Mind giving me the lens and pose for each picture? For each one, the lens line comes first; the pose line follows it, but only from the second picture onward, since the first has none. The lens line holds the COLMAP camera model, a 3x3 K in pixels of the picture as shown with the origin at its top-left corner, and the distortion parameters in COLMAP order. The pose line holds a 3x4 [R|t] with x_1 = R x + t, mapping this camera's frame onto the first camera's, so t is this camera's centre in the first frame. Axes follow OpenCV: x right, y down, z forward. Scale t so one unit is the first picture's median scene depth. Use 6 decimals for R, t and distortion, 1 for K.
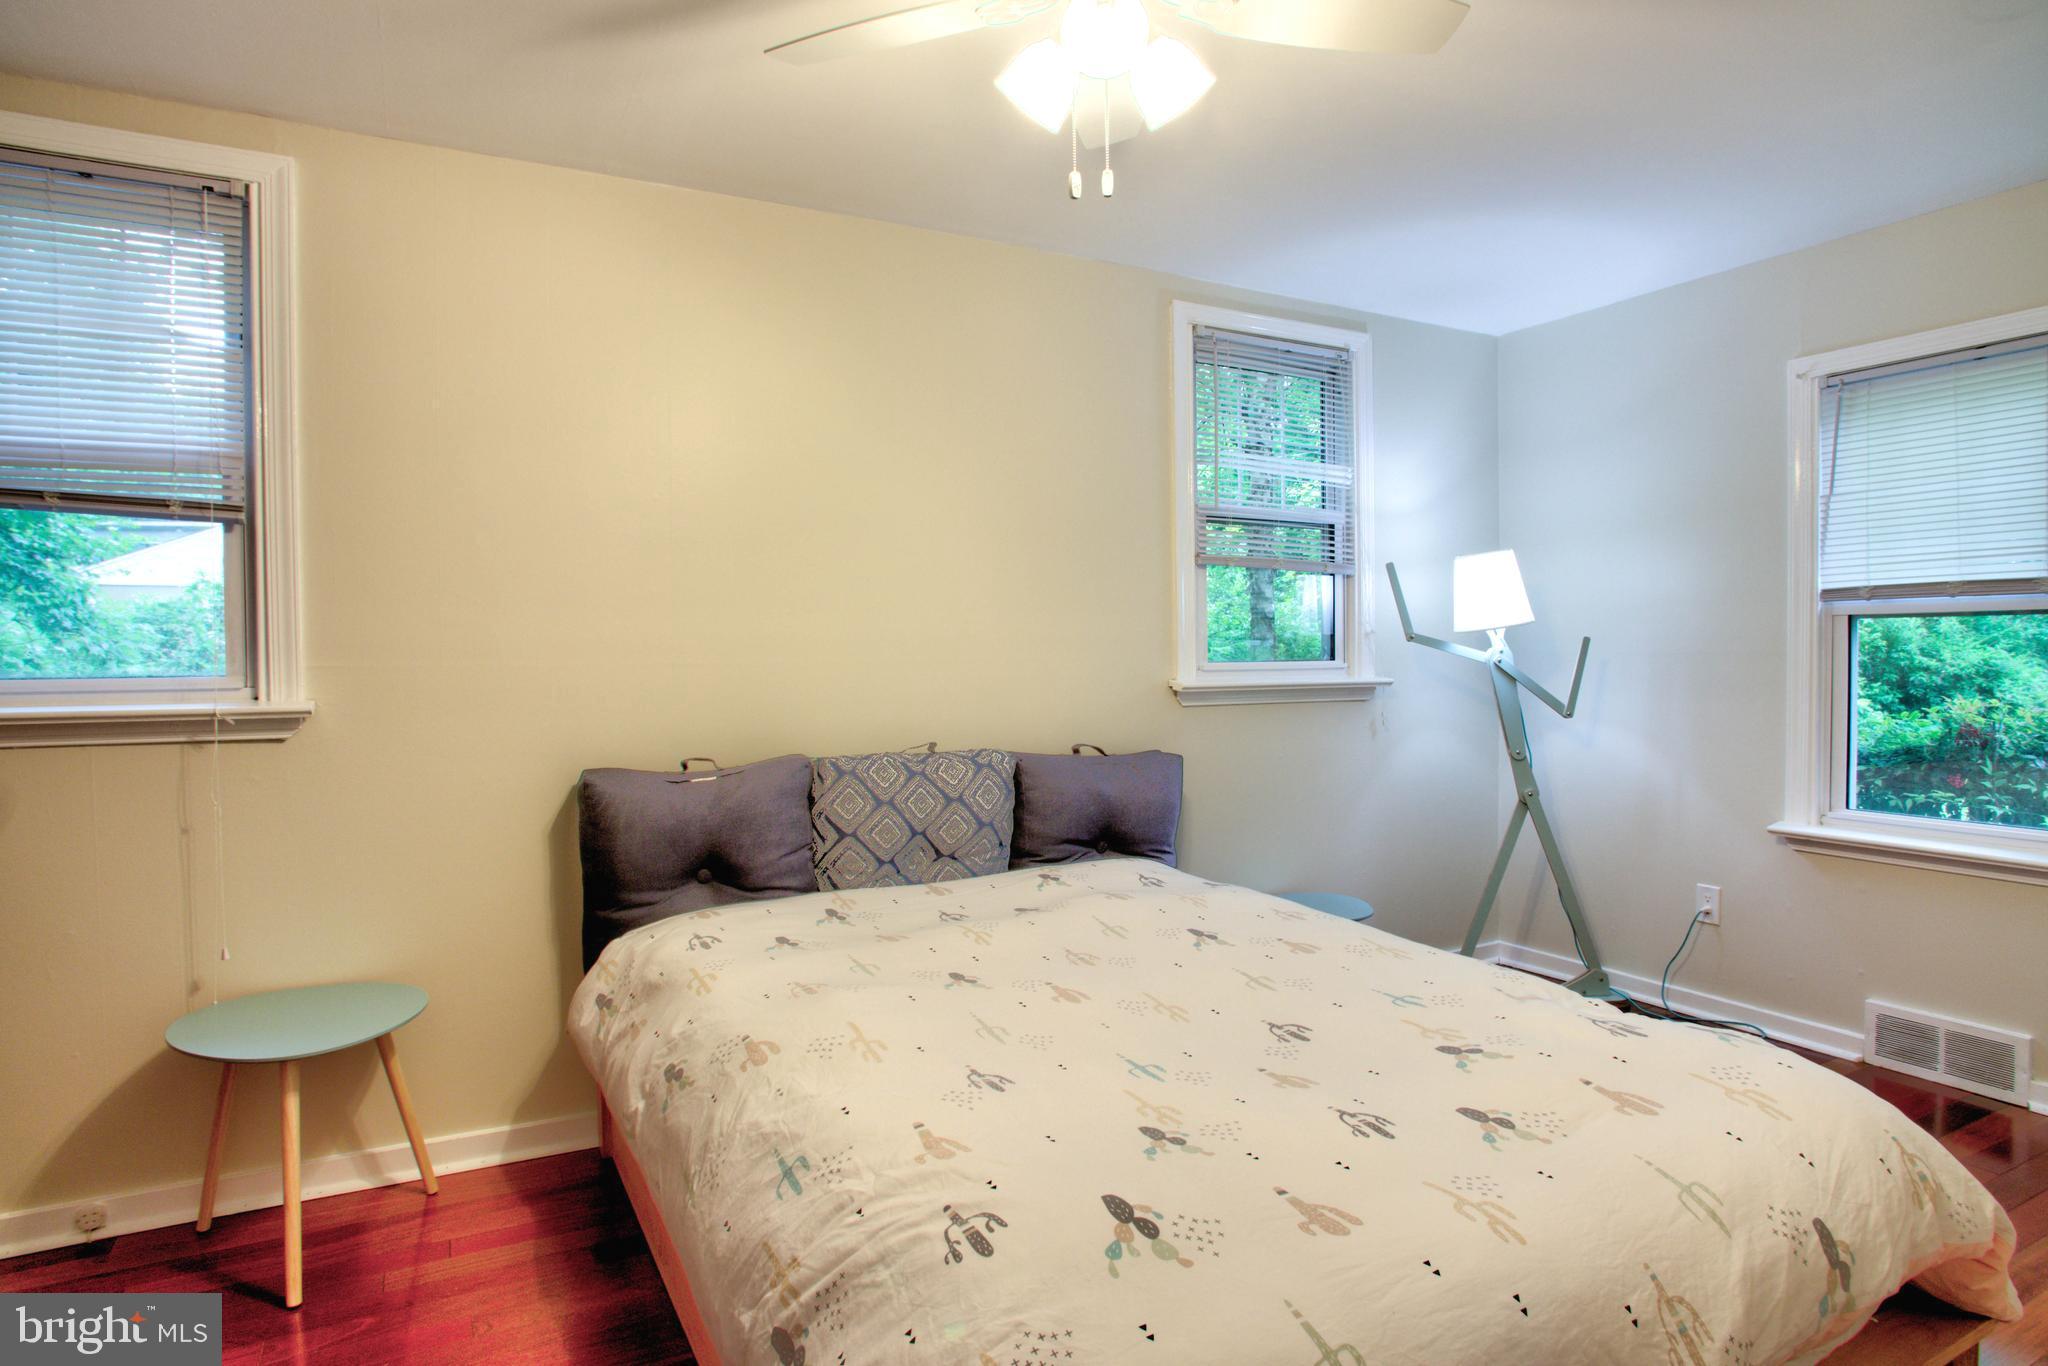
lens RADIAL K [[1131.8, 0, 1022.5], [0, 1131.8, 675.5], [0, 0, 1]] dist [-0.056700, 0.018004]
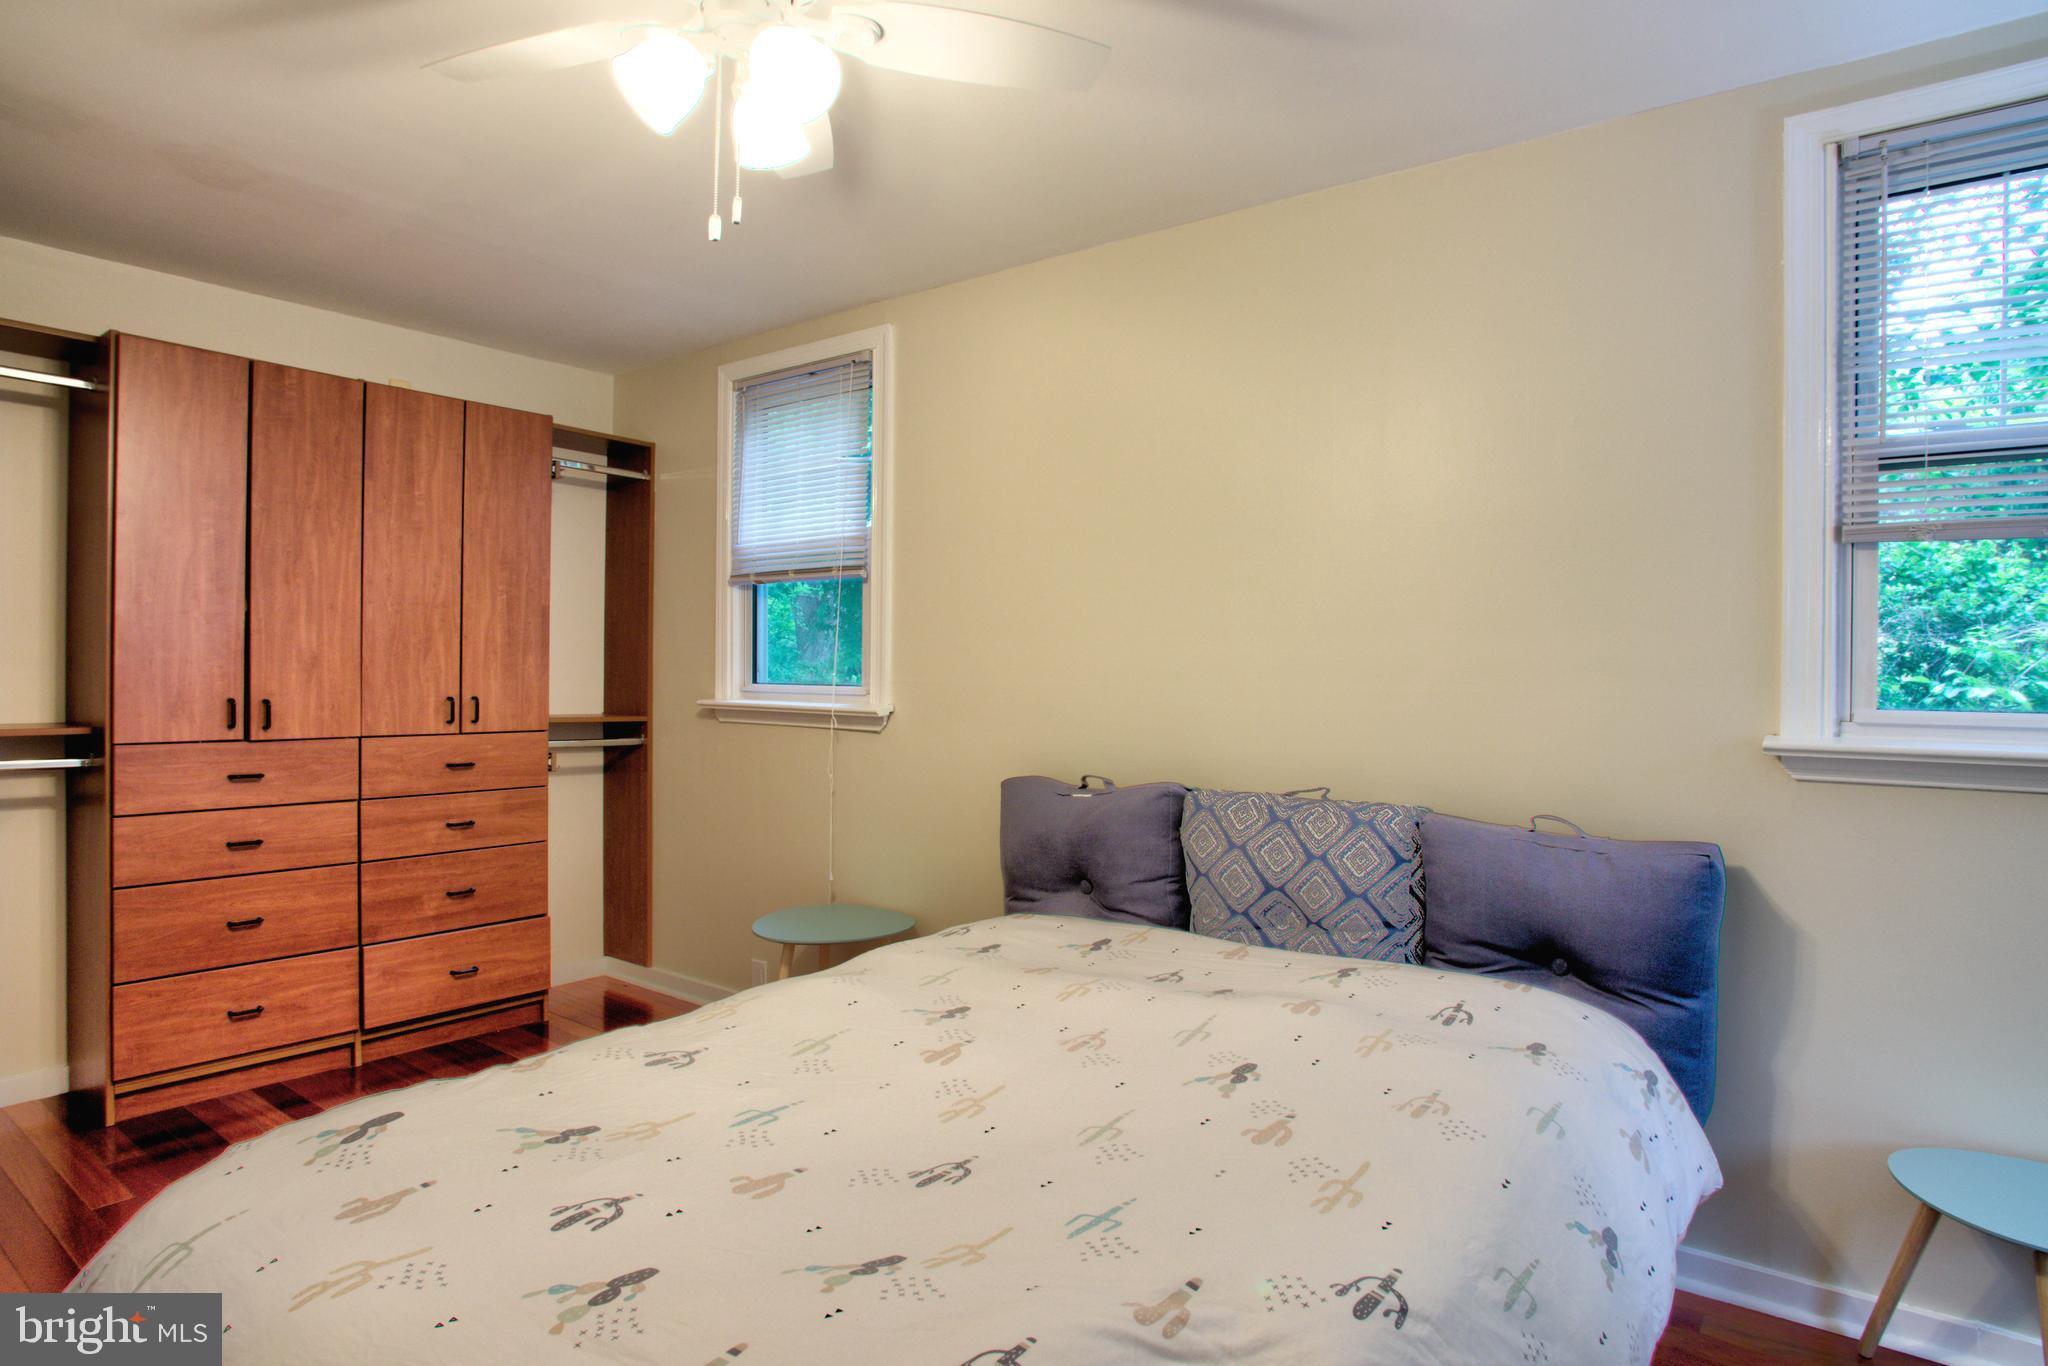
lens RADIAL K [[1131.8, 0, 1023.5], [0, 1131.8, 673.0], [0, 0, 1]] dist [-0.056700, 0.018004]
pose [[0.427301, 0.011201, -0.904040, 0.615693], [-0.035262, 0.999369, -0.004284, -0.015766], [0.903422, 0.033709, 0.427426, 0.457469]]
